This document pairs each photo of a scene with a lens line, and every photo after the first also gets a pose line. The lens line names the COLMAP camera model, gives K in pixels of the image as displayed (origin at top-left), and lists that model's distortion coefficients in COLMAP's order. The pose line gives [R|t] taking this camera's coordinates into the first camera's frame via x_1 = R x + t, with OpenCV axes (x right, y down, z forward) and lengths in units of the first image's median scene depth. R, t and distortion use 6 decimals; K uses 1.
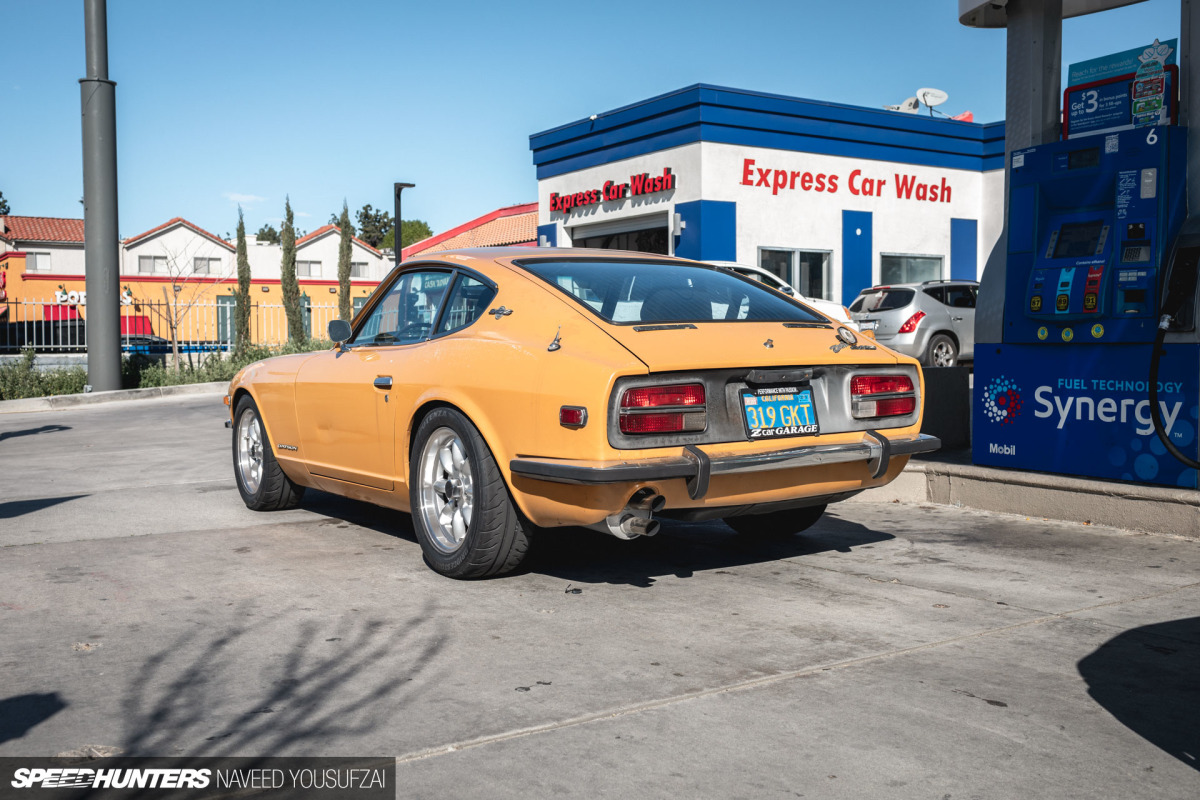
lens RADIAL K [[1174.9, 0, 593.8], [0, 1174.9, 396.6], [0, 0, 1]] dist [0.000491, 0.000556]
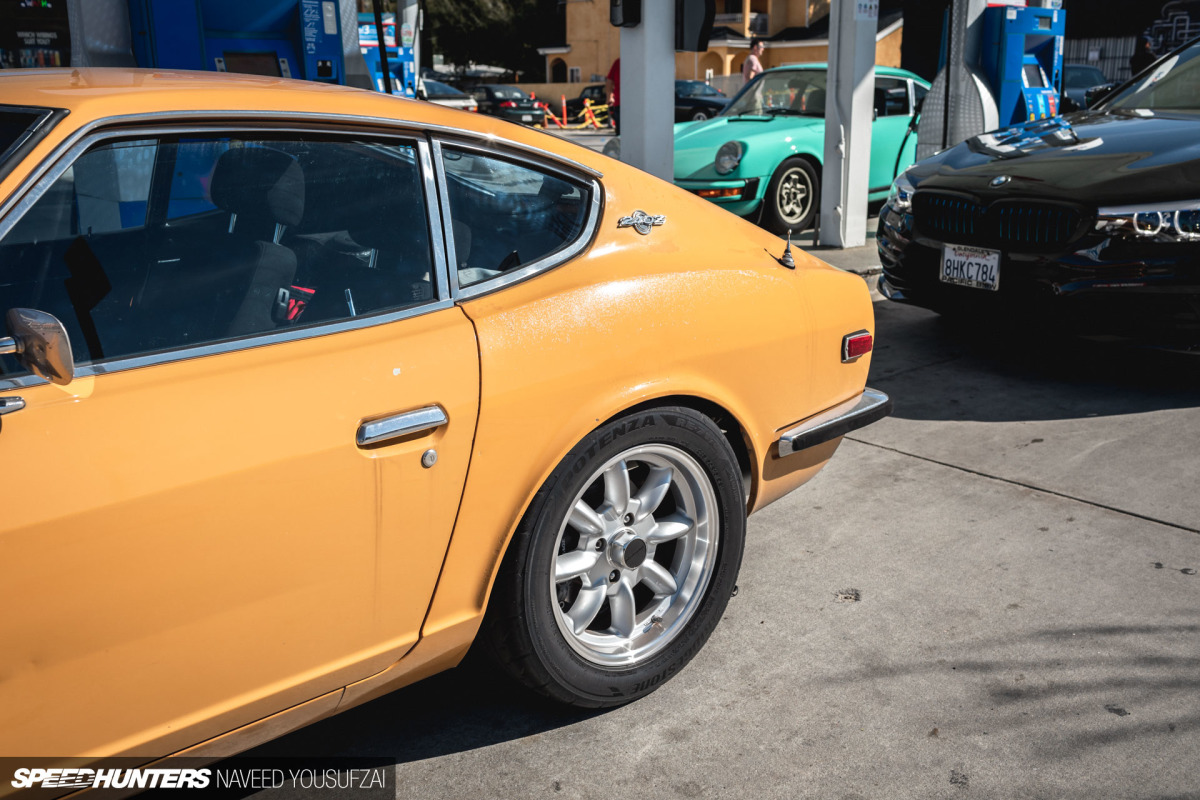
lens RADIAL K [[1174.9, 0, 593.8], [0, 1174.9, 396.6], [0, 0, 1]] dist [0.000491, 0.000556]
pose [[-0.128682, -0.244632, 0.961039, -0.640711], [0.064194, 0.965009, 0.254238, -0.133961], [-0.989606, 0.094409, -0.108476, 1.084829]]
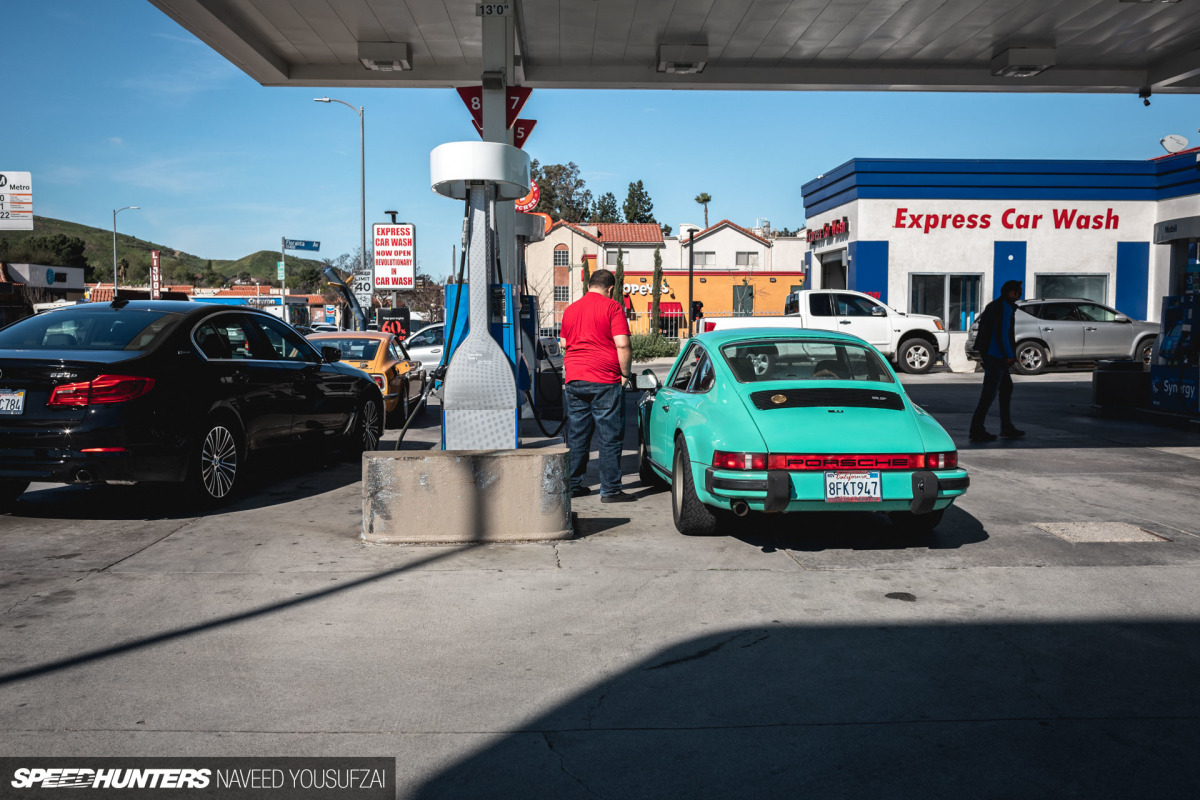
lens RADIAL K [[1174.9, 0, 593.8], [0, 1174.9, 396.6], [0, 0, 1]] dist [0.000491, 0.000556]
pose [[0.850339, 0.046636, -0.524165, 0.513442], [-0.033404, 0.998840, 0.034677, -0.018925], [0.525174, -0.011978, 0.850910, -0.320463]]
